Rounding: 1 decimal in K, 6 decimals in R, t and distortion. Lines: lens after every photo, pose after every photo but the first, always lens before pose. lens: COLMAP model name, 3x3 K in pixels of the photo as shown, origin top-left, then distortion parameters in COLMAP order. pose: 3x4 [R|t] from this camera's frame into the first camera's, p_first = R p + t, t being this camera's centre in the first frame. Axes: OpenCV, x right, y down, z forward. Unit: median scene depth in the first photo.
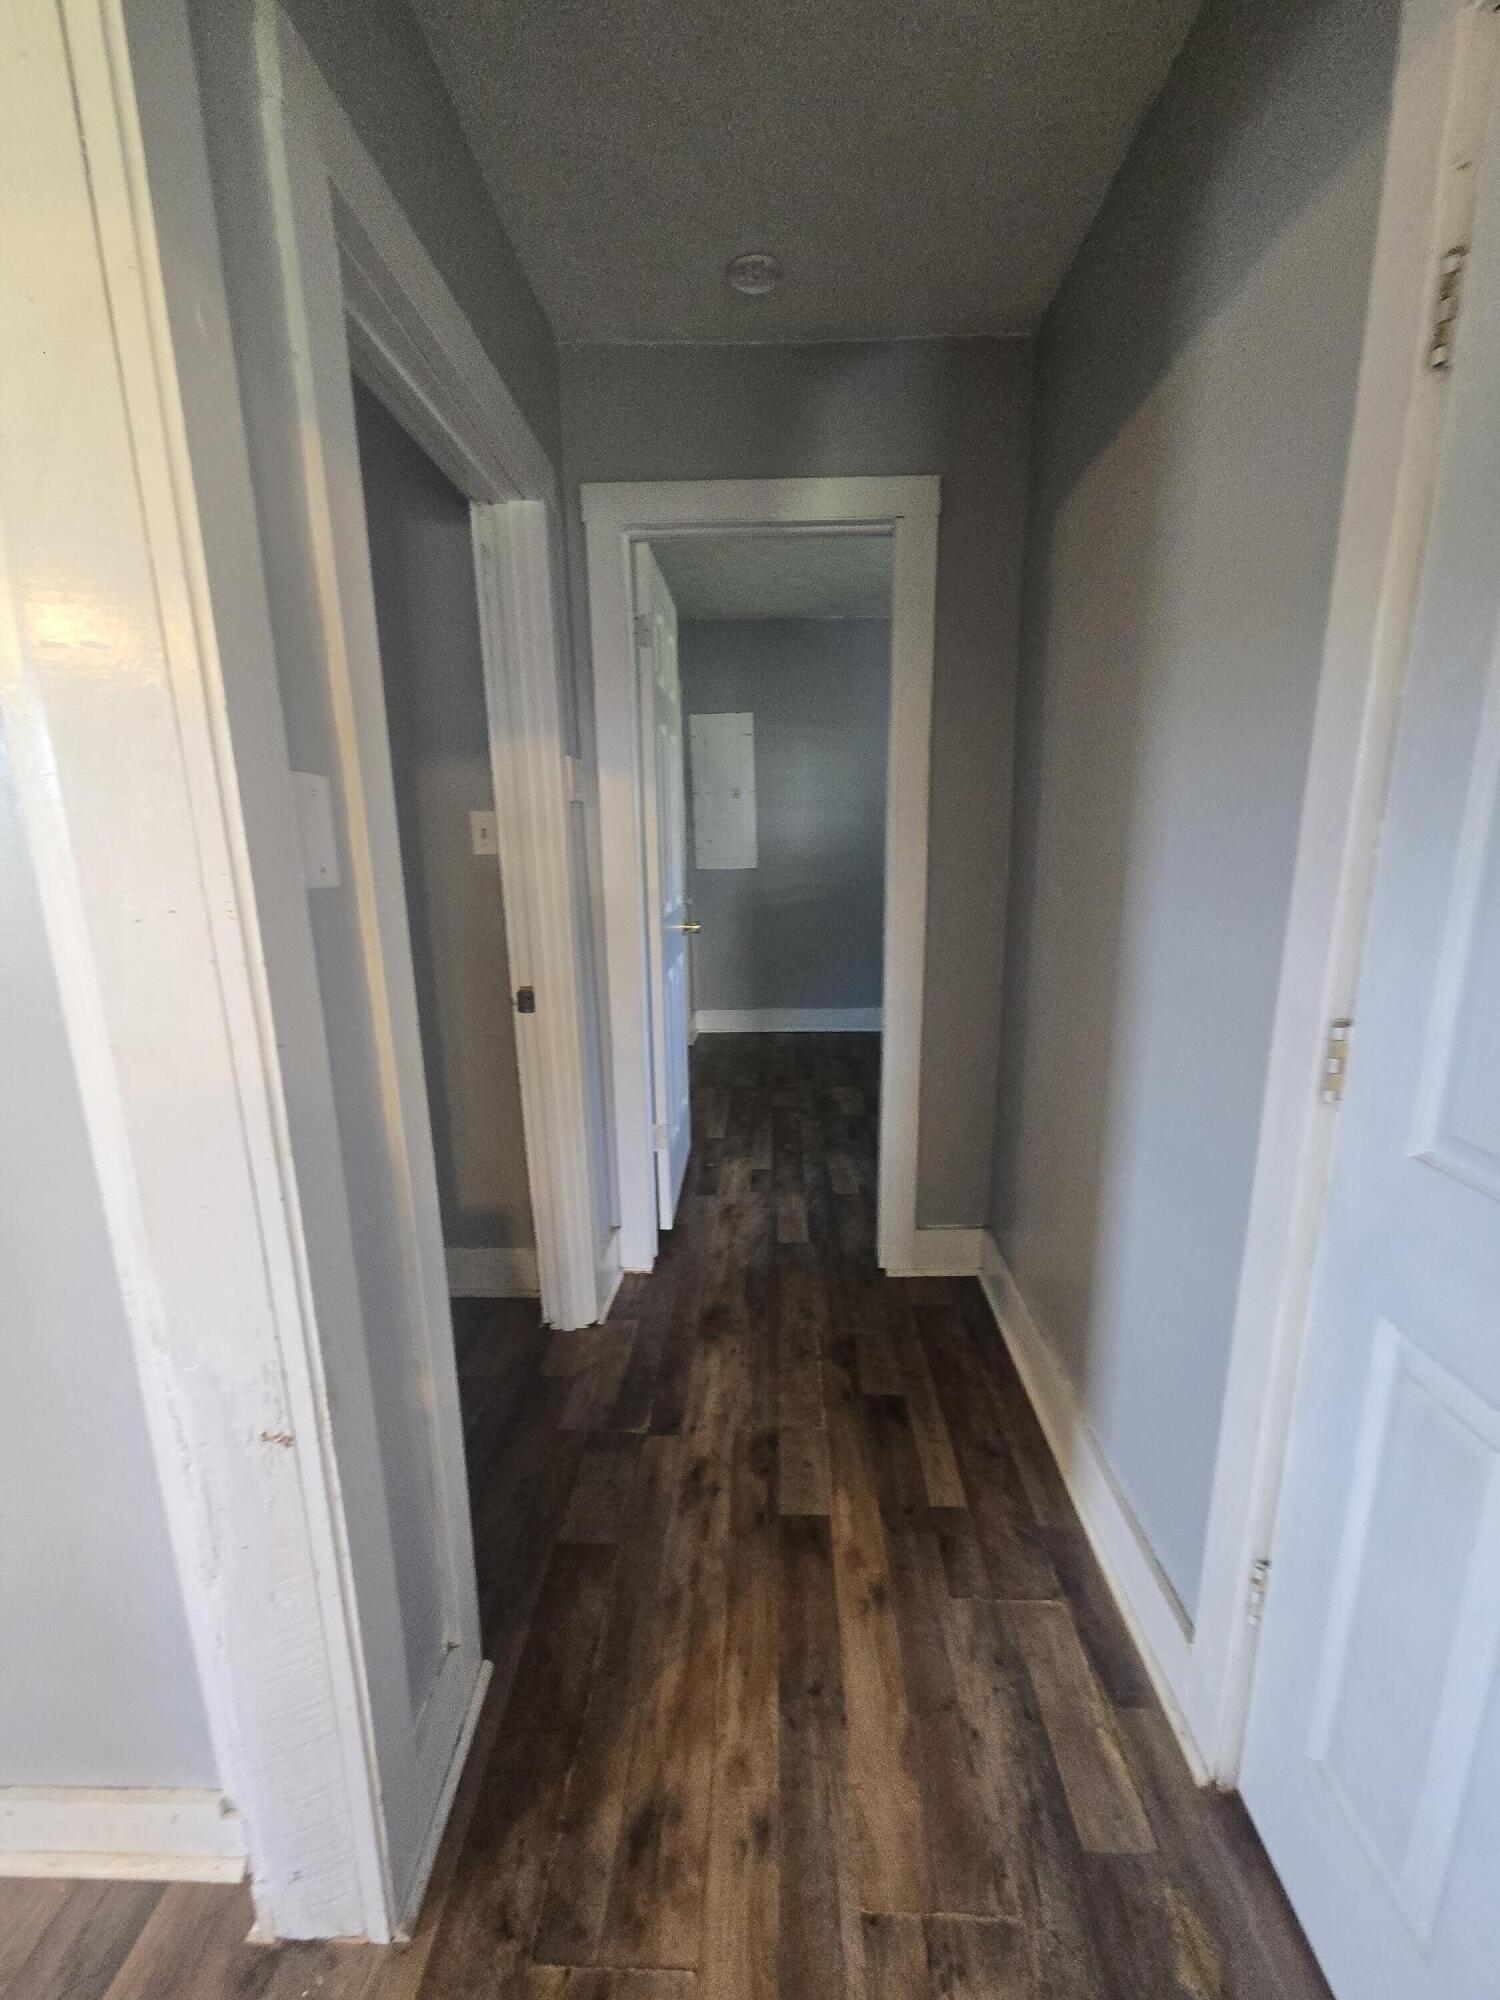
lens RADIAL K [[816.9, 0, 753.0], [0, 816.9, 1011.3], [0, 0, 1]] dist [-0.002188, 0.002233]
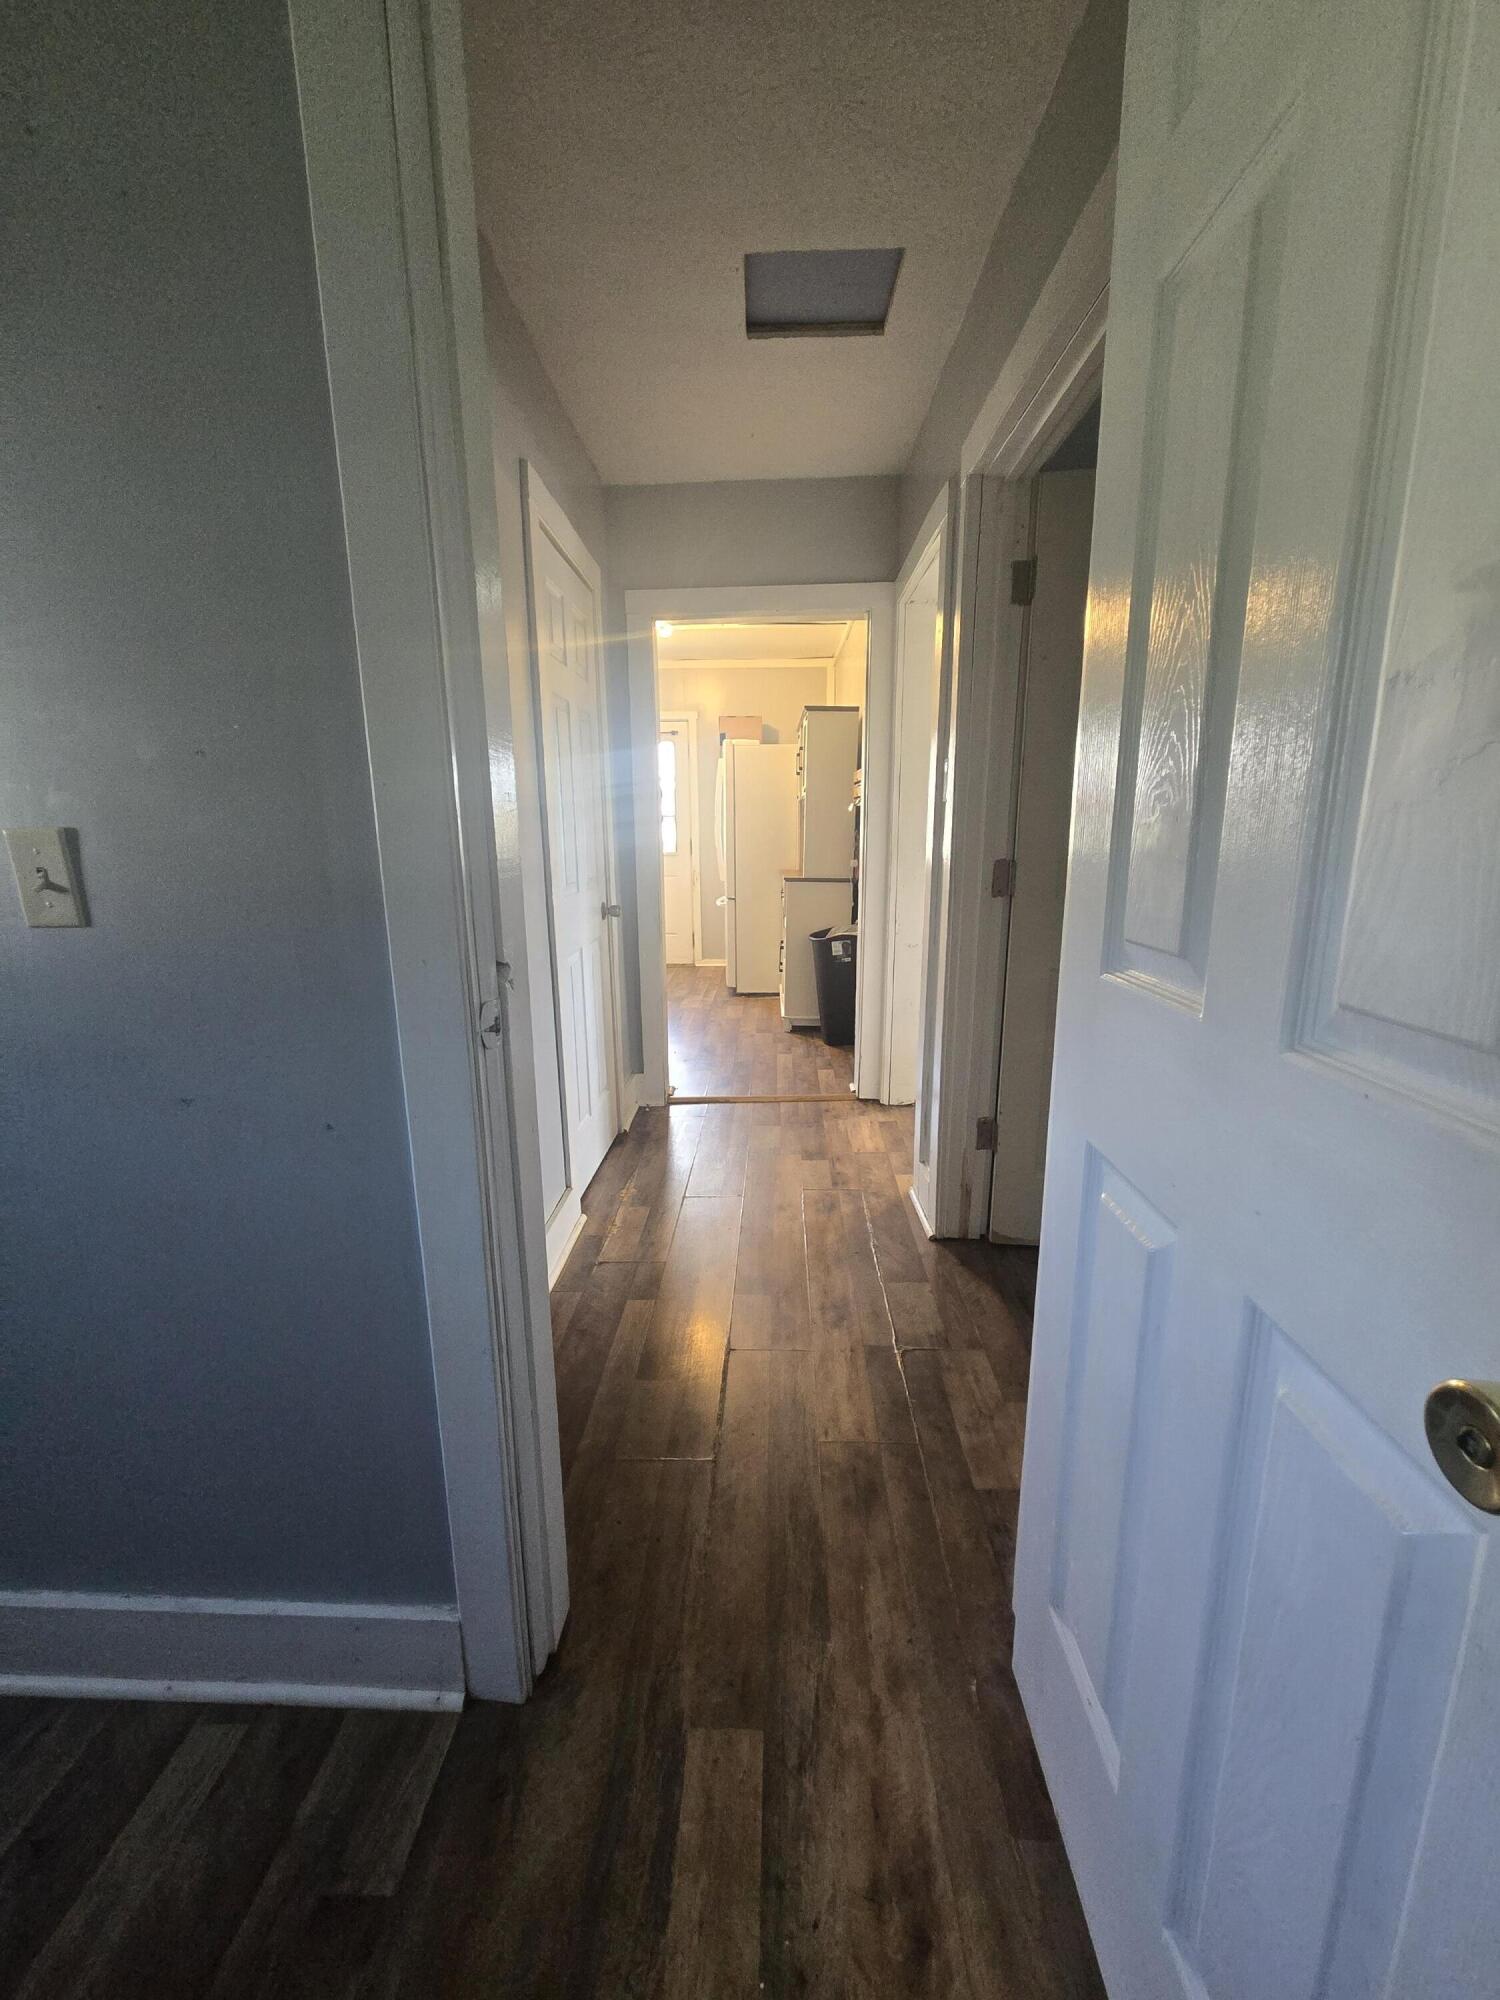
lens RADIAL K [[816.9, 0, 753.0], [0, 816.9, 1011.3], [0, 0, 1]] dist [-0.002188, 0.002233]
pose [[-0.999792, 0.018159, 0.009255, 0.032269], [0.020372, 0.904273, 0.426467, -0.287071], [-0.000625, 0.426567, -0.904456, 1.549636]]
